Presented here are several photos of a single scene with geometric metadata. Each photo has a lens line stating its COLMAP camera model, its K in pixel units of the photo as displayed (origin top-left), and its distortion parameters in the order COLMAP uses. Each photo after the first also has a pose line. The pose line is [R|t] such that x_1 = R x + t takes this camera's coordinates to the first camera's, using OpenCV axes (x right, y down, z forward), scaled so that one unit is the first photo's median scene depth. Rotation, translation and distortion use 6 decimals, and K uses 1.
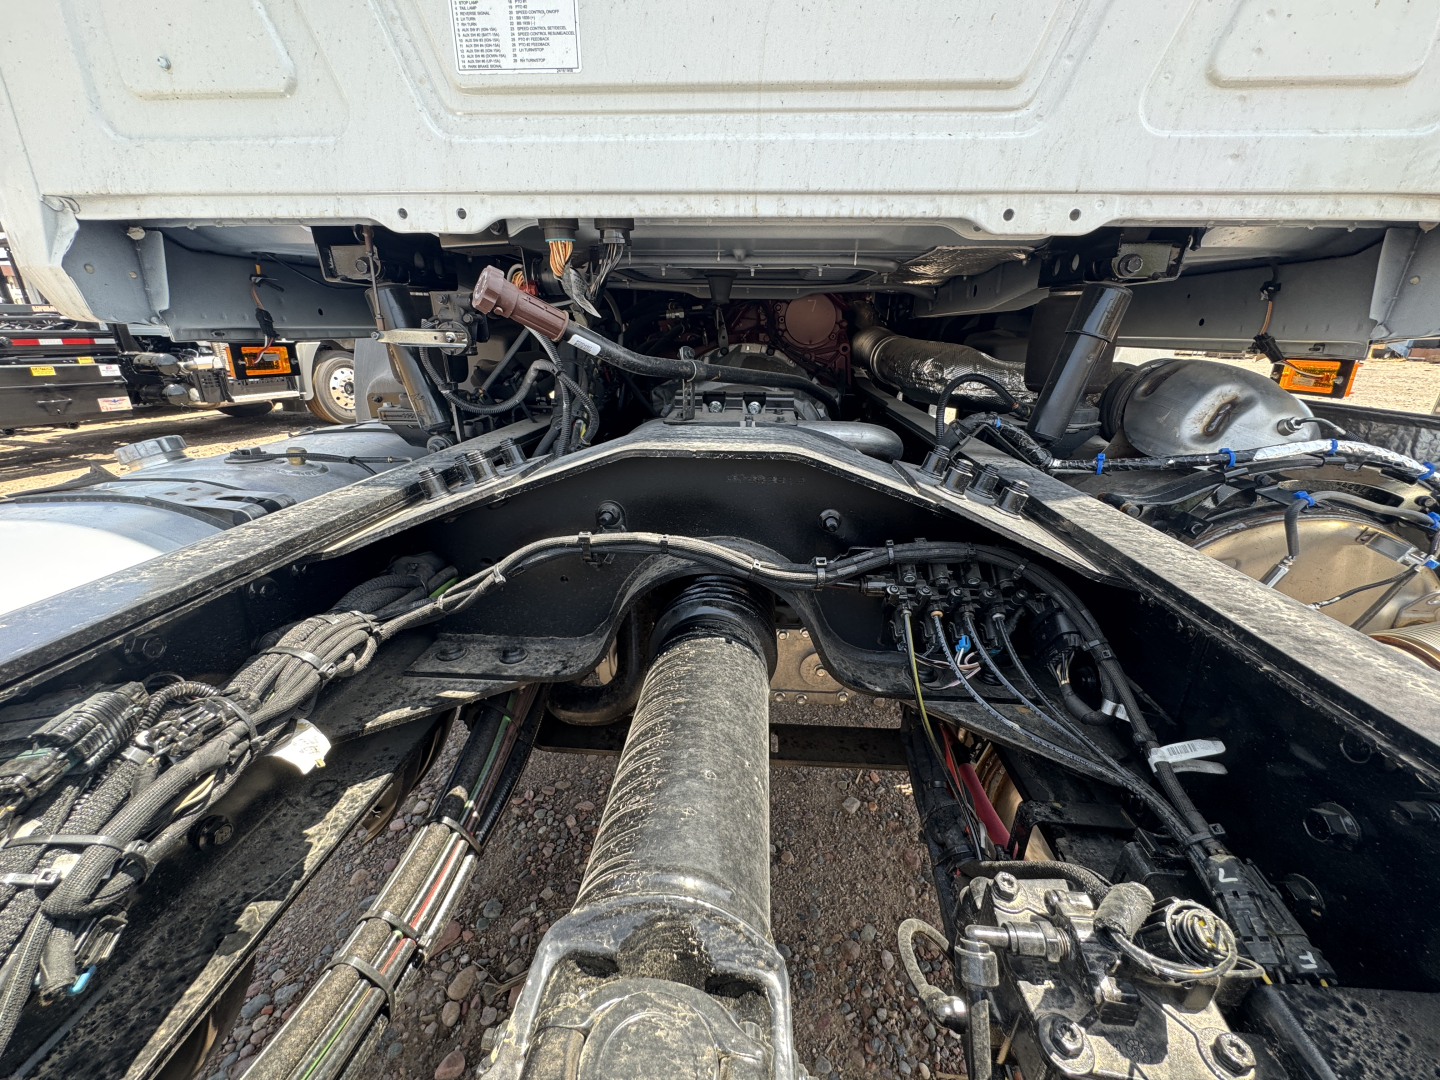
lens RADIAL K [[577.0, 0, 721.5], [0, 577.0, 537.4], [0, 0, 1]] dist [-0.002749, 0.000615]
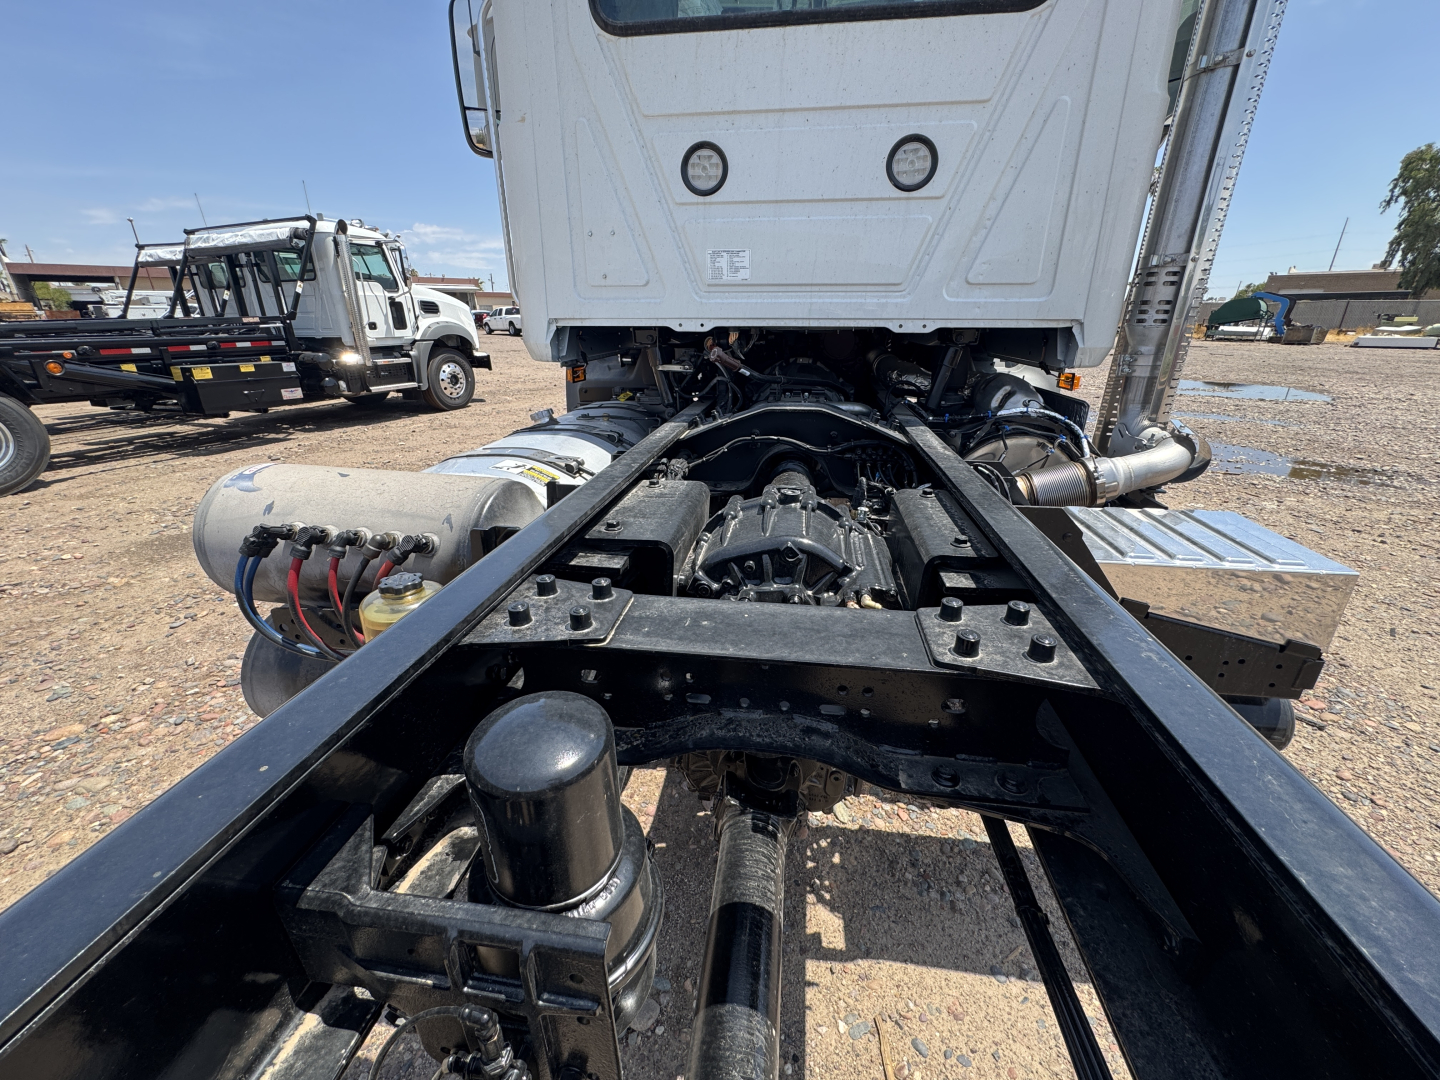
lens RADIAL K [[573.2, 0, 720.0], [0, 573.2, 540.0], [0, 0, 1]] dist [-0.002667, -0.000127]
pose [[0.997127, 0.017365, -0.073737, -0.077562], [-0.015540, 0.999561, 0.025244, 0.213752], [0.074143, -0.024025, 0.996958, -0.943805]]
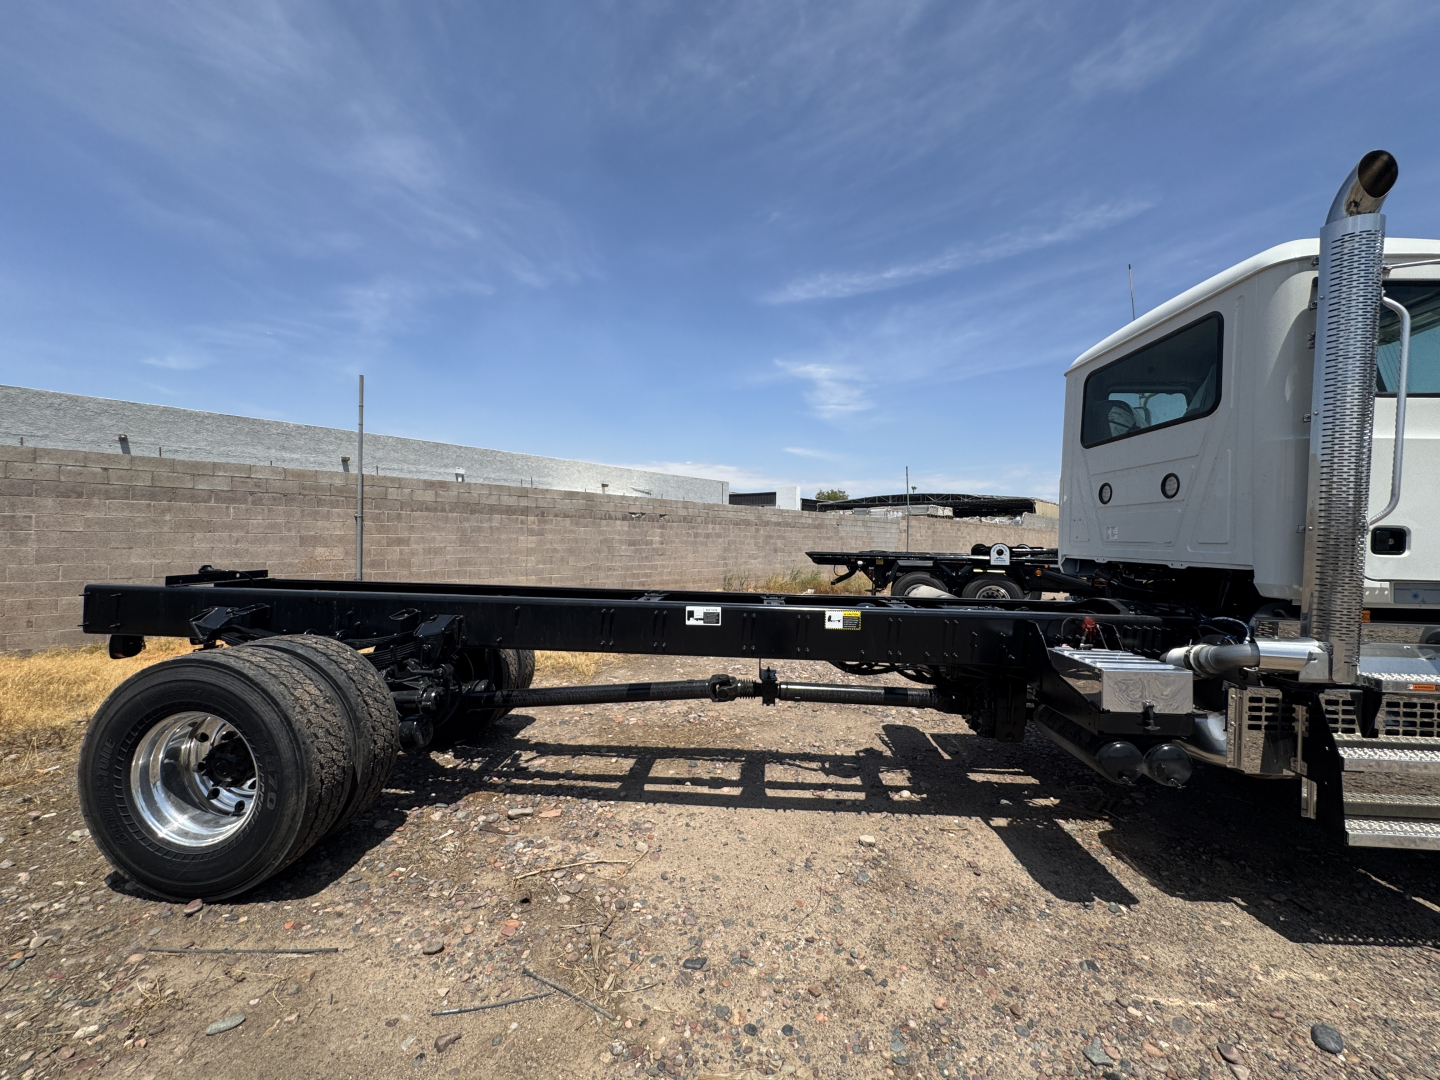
lens RADIAL K [[577.0, 0, 721.5], [0, 577.0, 537.4], [0, 0, 1]] dist [-0.002749, 0.000615]
pose [[0.007928, -0.008515, -0.999932, 2.830585], [-0.361402, 0.932347, -0.010805, 0.354115], [0.932376, 0.361464, 0.004315, -1.399585]]
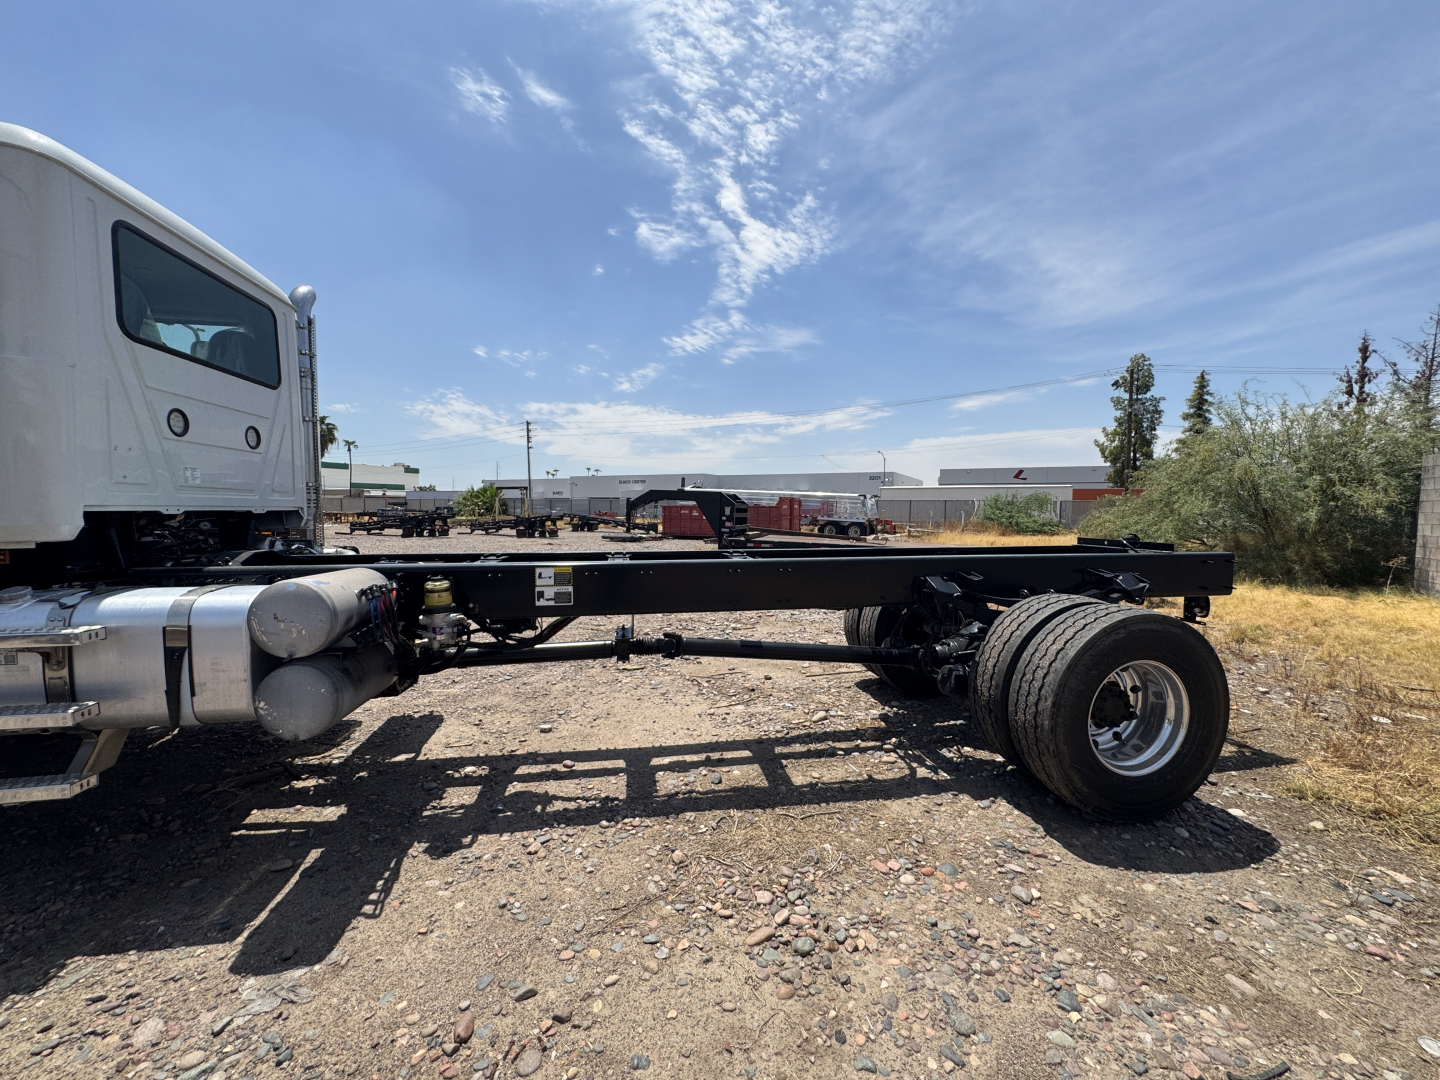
lens RADIAL K [[577.0, 0, 721.5], [0, 577.0, 537.4], [0, 0, 1]] dist [-0.002749, 0.000615]
pose [[-0.246635, -0.060207, 0.967236, -3.073724], [0.326370, 0.934607, 0.141397, 0.182955], [-0.912499, 0.350550, -0.210857, -0.911888]]
